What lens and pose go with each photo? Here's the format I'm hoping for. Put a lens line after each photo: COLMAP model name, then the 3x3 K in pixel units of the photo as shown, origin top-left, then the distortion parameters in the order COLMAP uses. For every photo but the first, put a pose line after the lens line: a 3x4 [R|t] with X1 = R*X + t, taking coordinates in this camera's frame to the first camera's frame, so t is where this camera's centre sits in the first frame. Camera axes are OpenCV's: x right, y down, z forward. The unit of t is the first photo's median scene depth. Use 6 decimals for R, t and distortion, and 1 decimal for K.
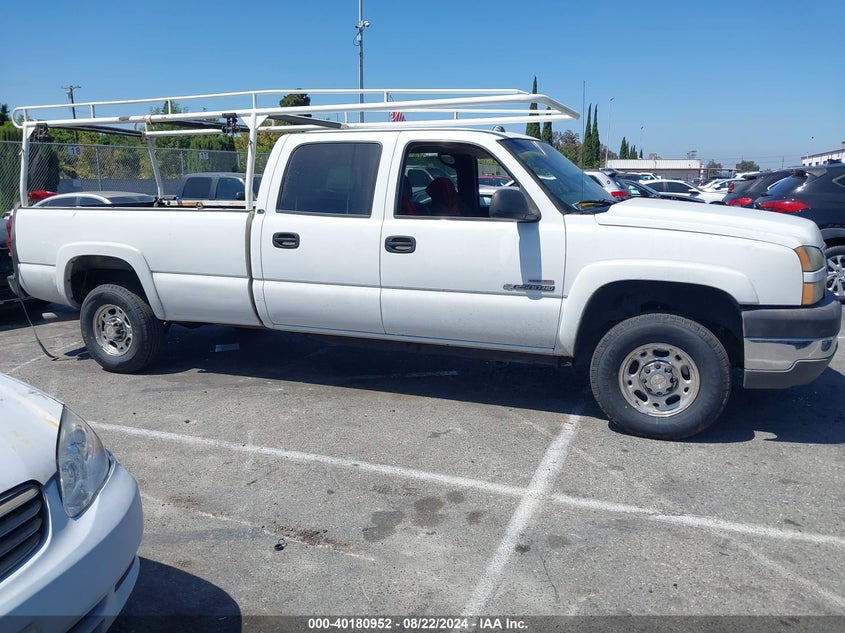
lens RADIAL K [[666.1, 0, 422.5], [0, 666.1, 316.5], [0, 0, 1]] dist [0.001501, -0.003056]
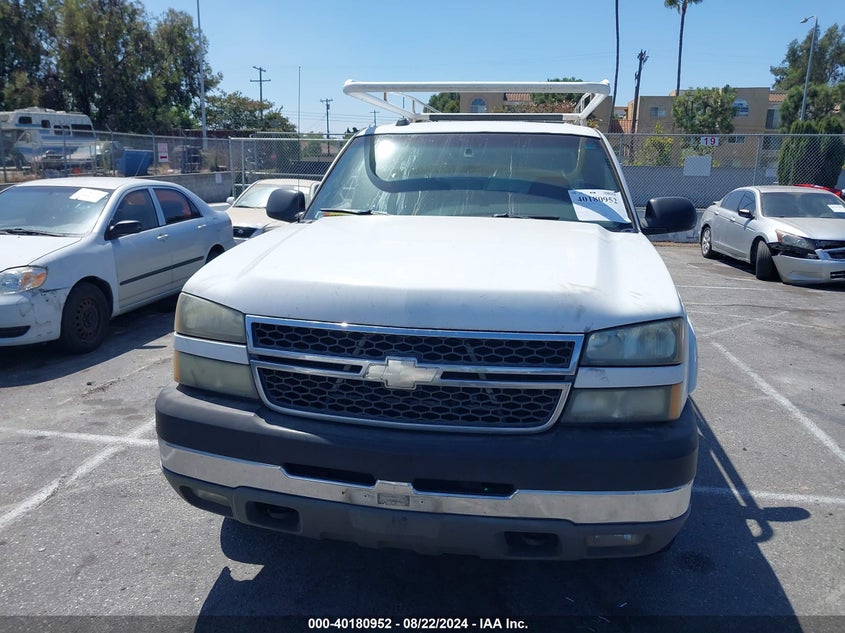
lens RADIAL K [[666.1, 0, 422.5], [0, 666.1, 316.5], [0, 0, 1]] dist [0.001501, -0.003056]
pose [[0.196142, 0.235824, -0.951796, 1.576833], [-0.181841, 0.962562, 0.201018, -0.348690], [0.963567, 0.133647, 0.231681, 1.354560]]
